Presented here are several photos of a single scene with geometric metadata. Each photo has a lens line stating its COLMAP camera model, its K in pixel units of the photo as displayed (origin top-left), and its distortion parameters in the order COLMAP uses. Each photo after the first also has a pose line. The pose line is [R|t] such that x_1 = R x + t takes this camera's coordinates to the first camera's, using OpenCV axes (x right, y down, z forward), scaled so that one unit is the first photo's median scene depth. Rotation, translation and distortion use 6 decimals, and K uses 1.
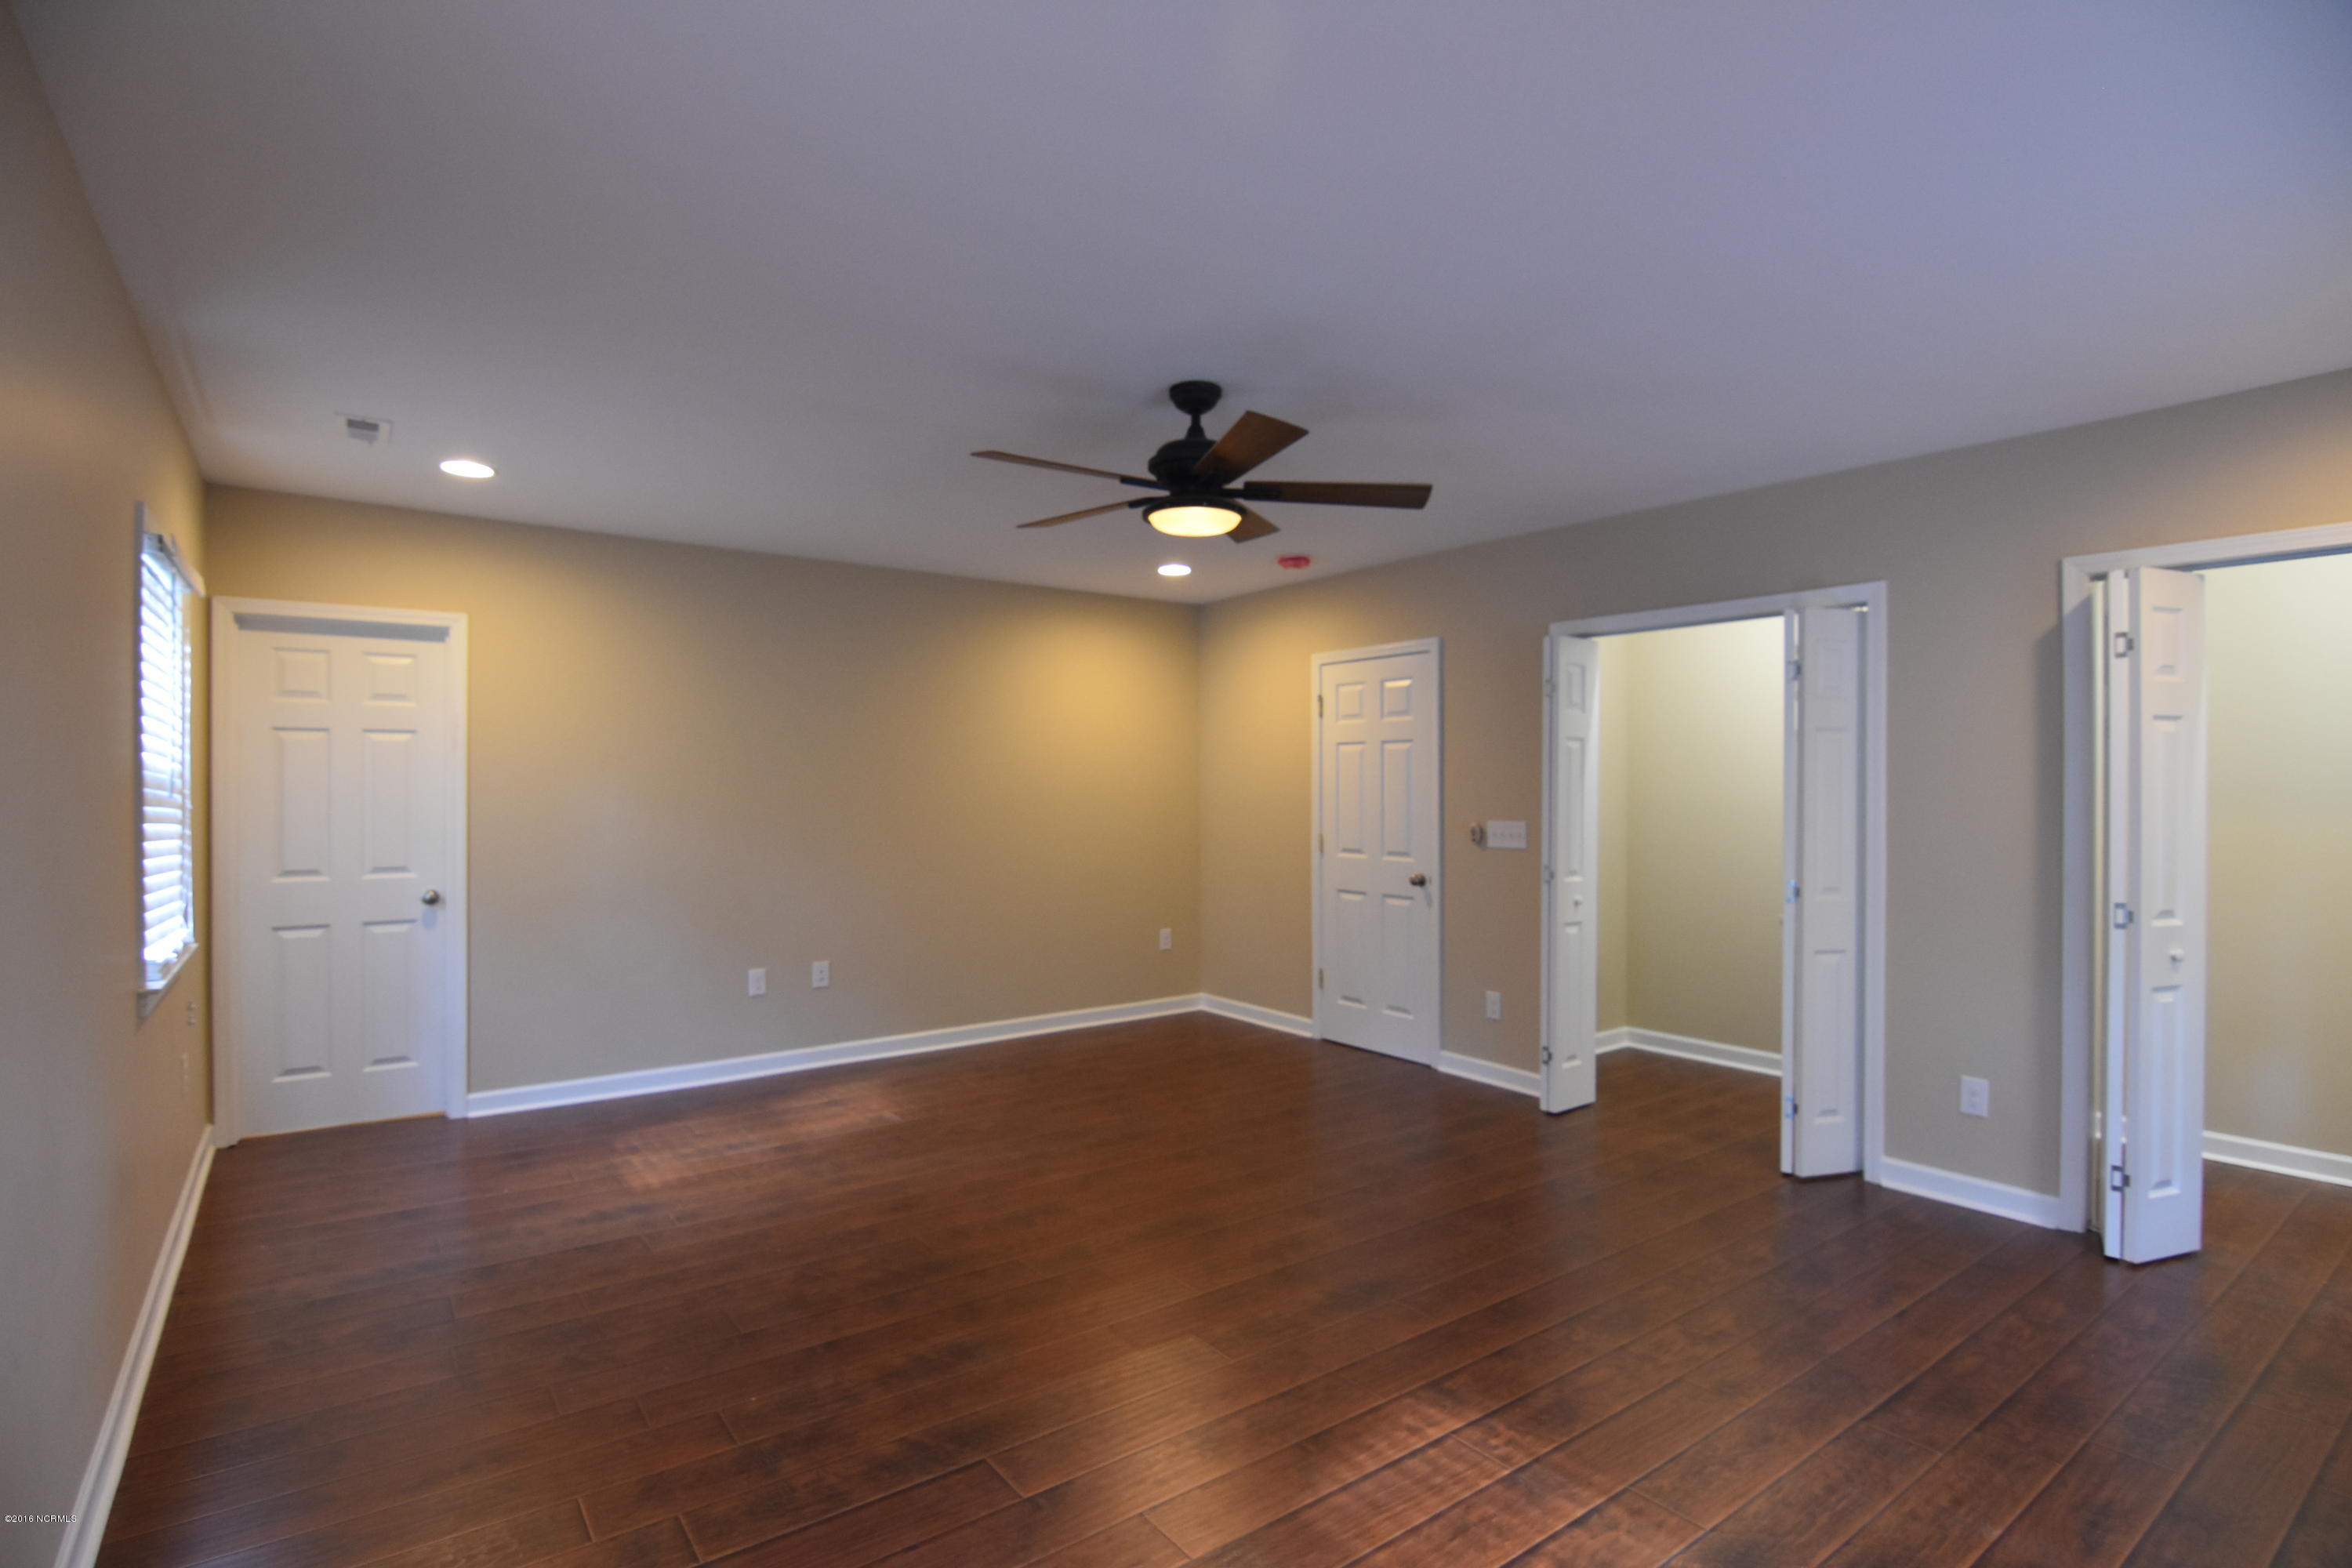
lens RADIAL K [[1140.2, 0, 1163.4], [0, 1140.2, 783.9], [0, 0, 1]] dist [-0.006154, -0.009939]
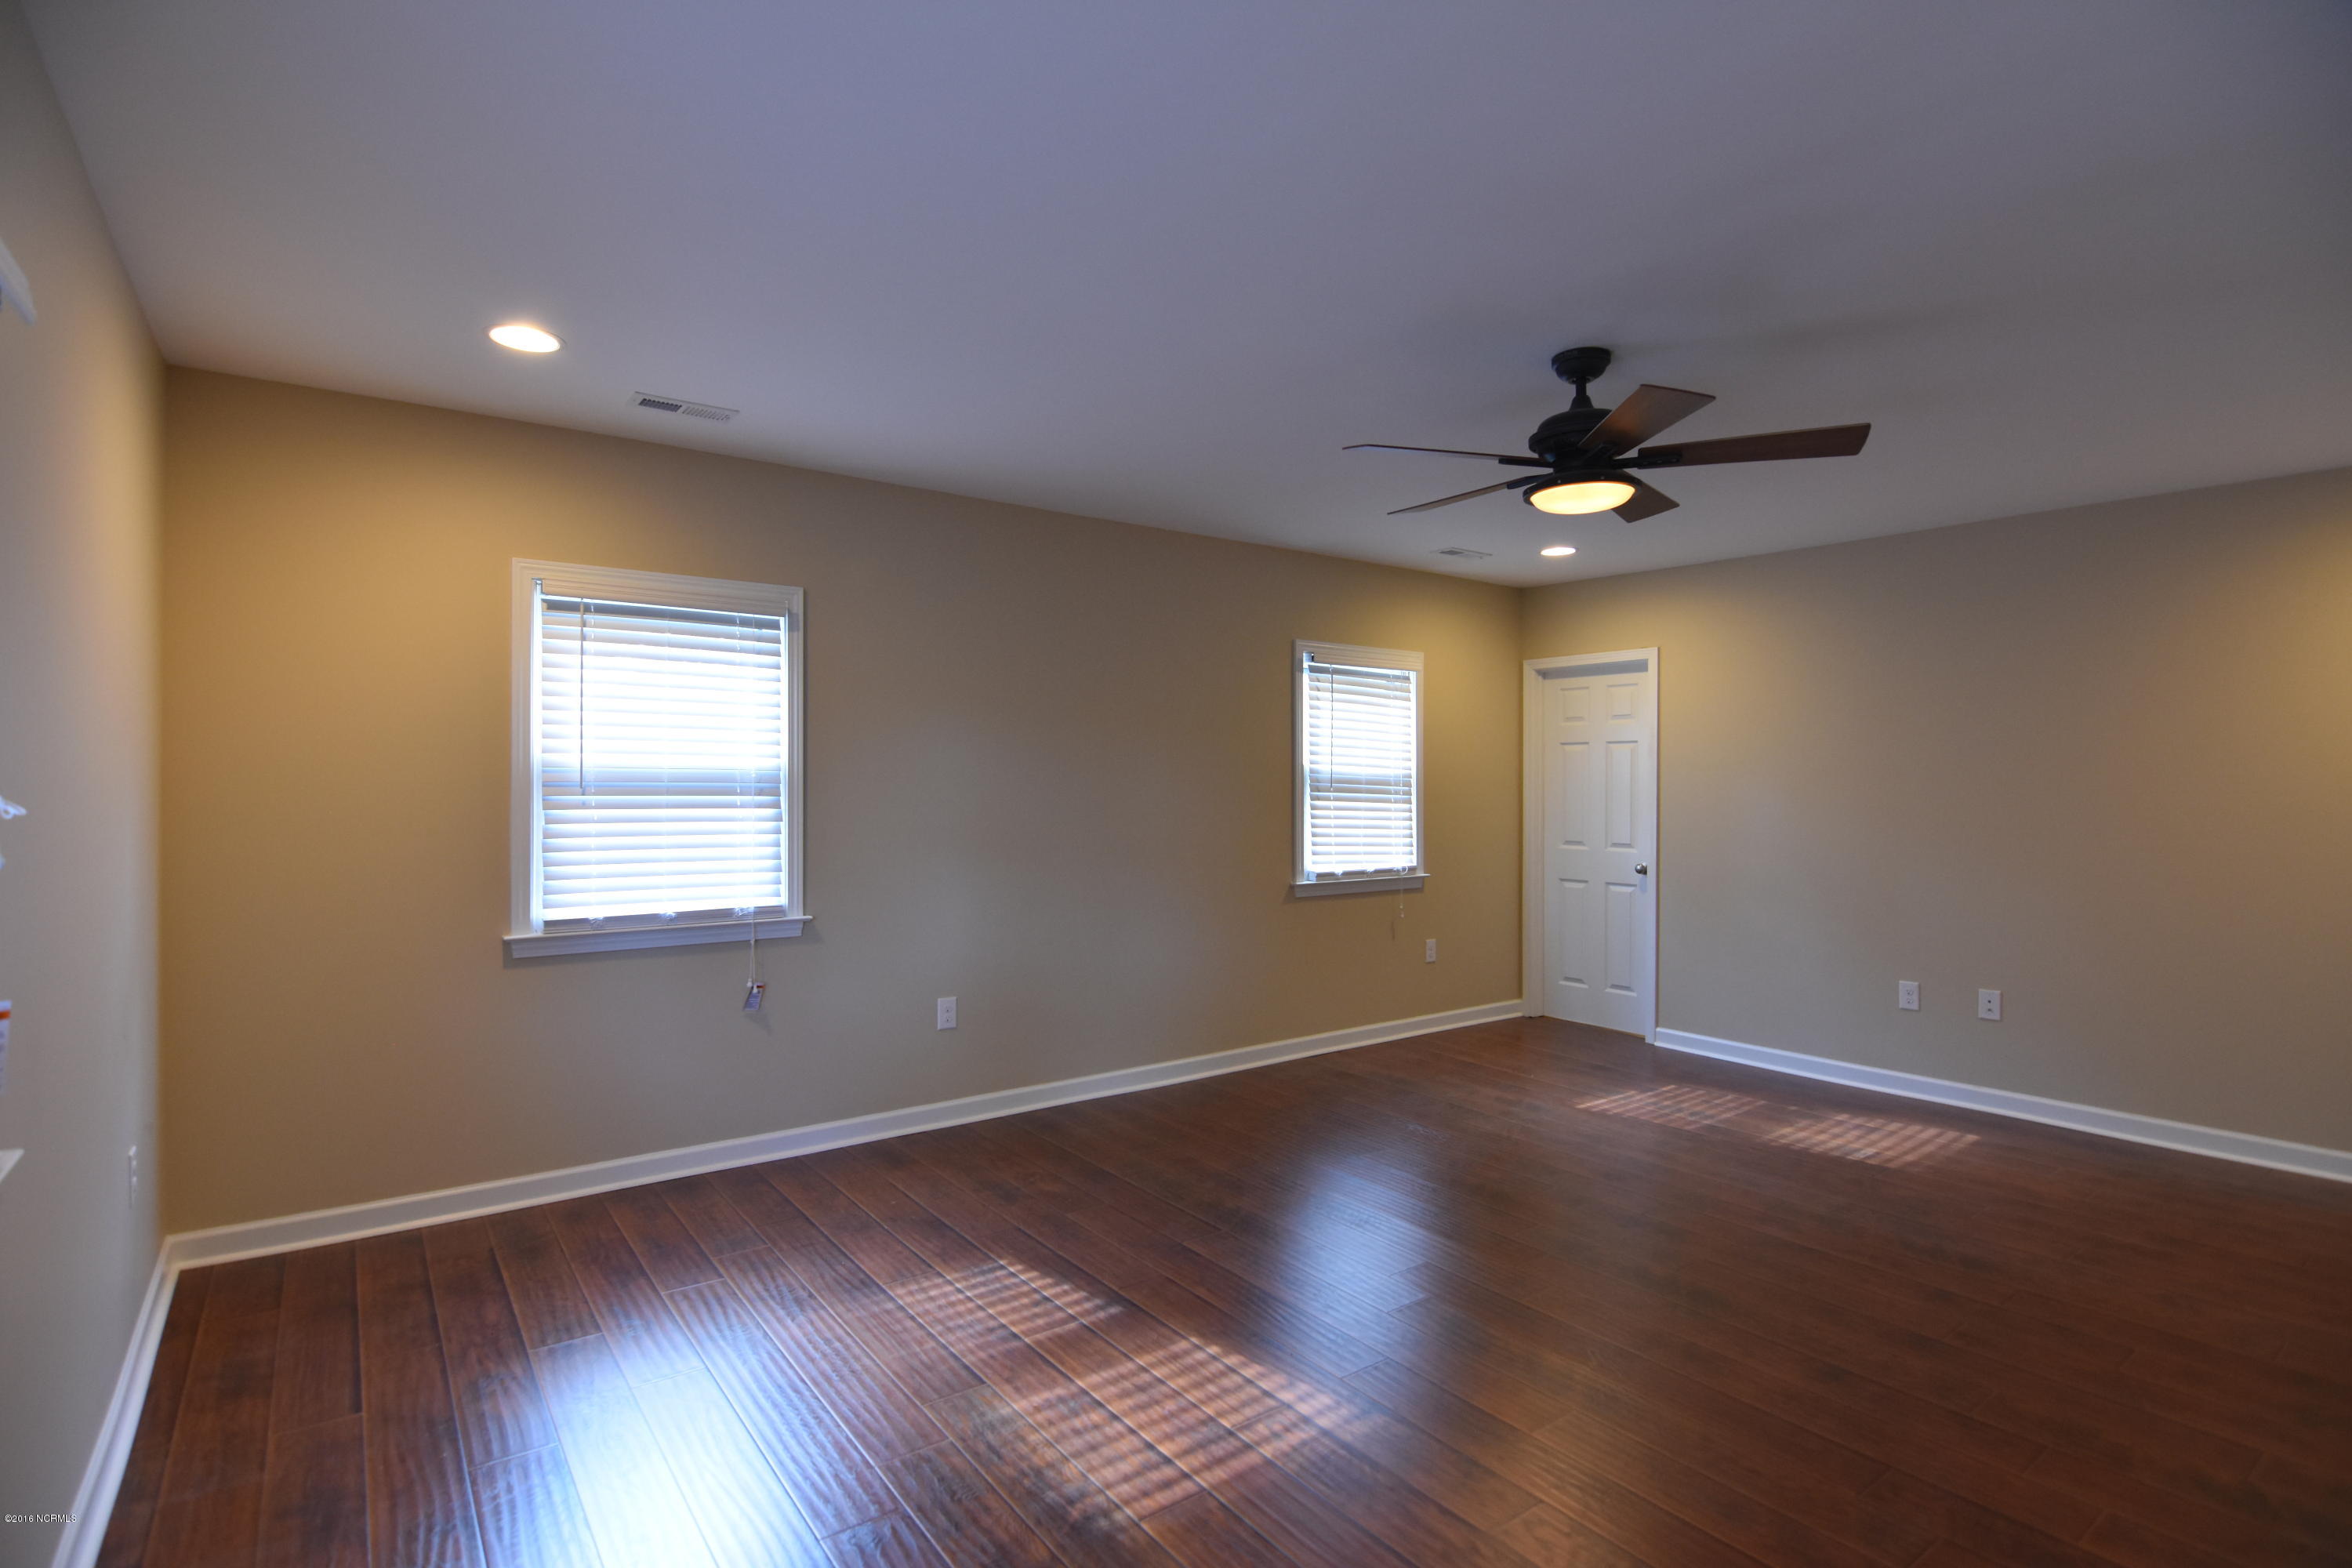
lens RADIAL K [[1140.2, 0, 1163.4], [0, 1140.2, 783.9], [0, 0, 1]] dist [-0.006154, -0.009939]
pose [[-0.004247, 0.004592, -0.999980, 0.638962], [-0.002254, 0.999987, 0.004602, -0.001912], [0.999988, 0.002274, -0.004237, 0.438422]]
